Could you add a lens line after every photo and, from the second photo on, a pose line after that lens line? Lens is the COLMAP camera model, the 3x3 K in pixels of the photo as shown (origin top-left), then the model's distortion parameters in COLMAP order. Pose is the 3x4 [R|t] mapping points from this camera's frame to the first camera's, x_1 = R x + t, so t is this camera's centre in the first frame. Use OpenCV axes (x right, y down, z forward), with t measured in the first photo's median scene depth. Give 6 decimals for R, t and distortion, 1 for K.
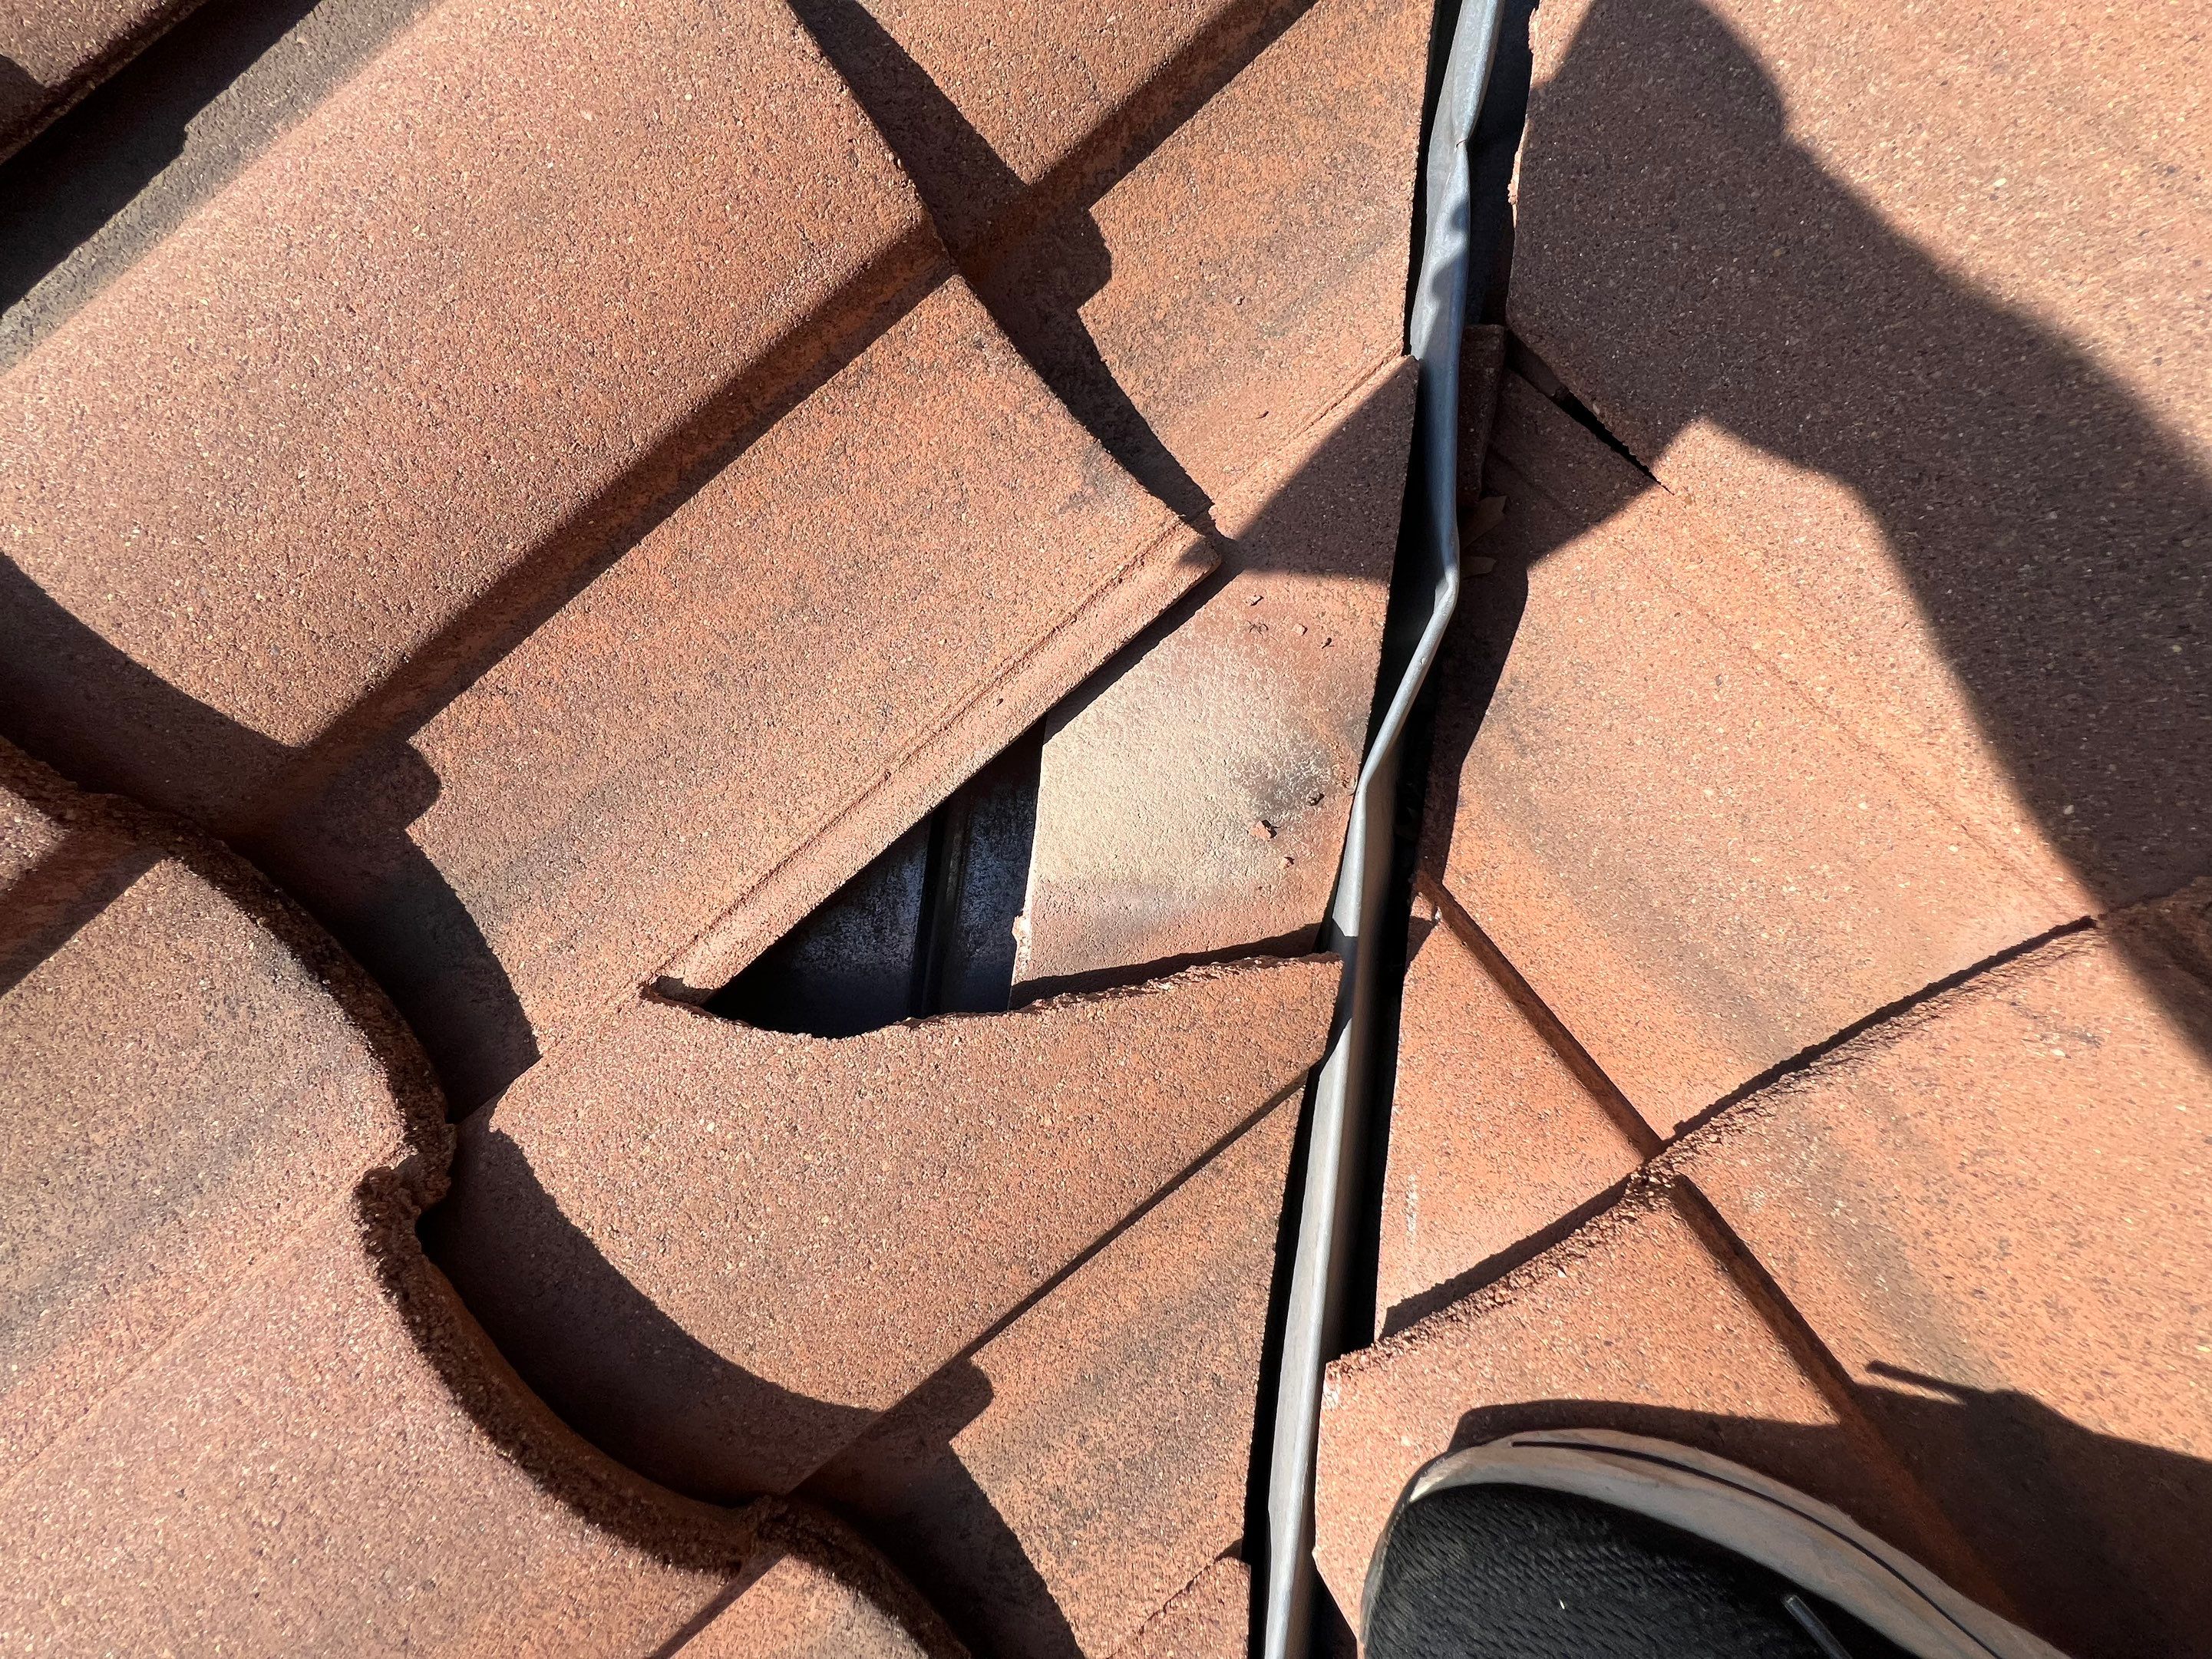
lens RADIAL K [[898.9, 0, 1107.2], [0, 898.9, 831.9], [0, 0, 1]] dist [-0.000017, 0.002087]
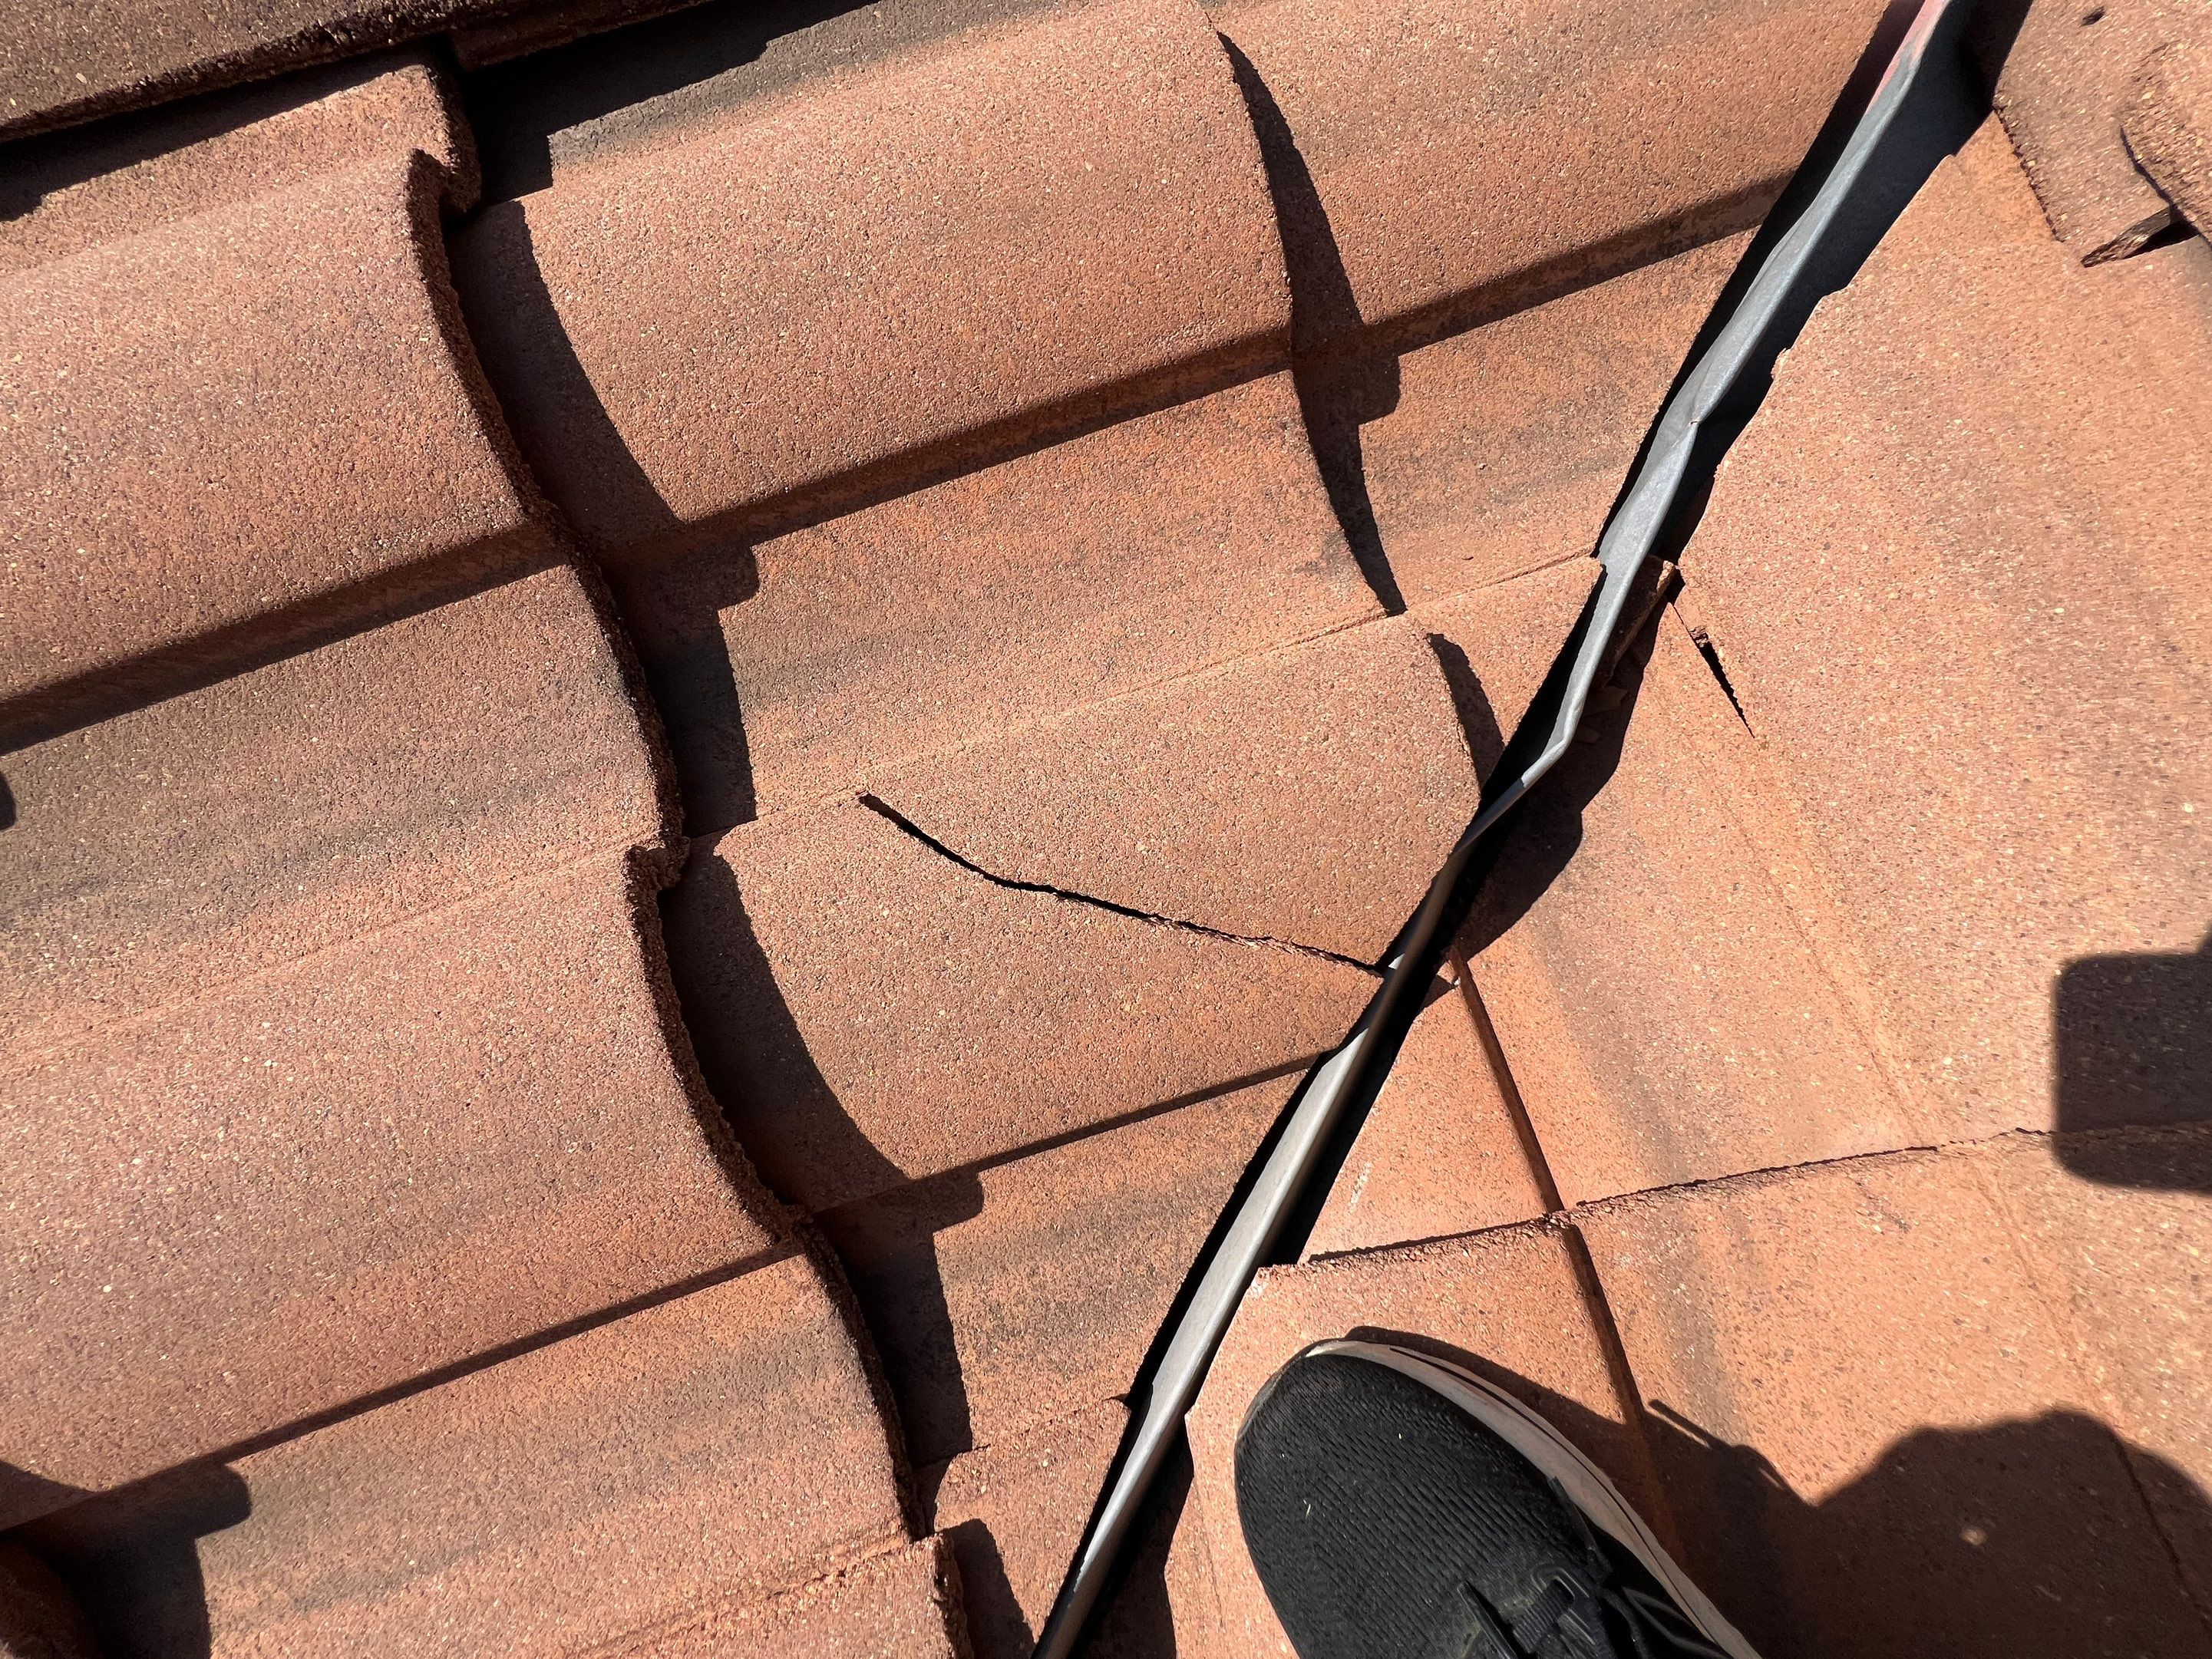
lens RADIAL K [[898.9, 0, 1106.6], [0, 898.9, 833.5], [0, 0, 1]] dist [-0.000017, 0.002087]
pose [[0.928381, 0.371576, -0.006275, -0.167536], [-0.371599, 0.927961, -0.028321, 0.131087], [-0.004700, 0.028624, 0.999579, -0.272119]]
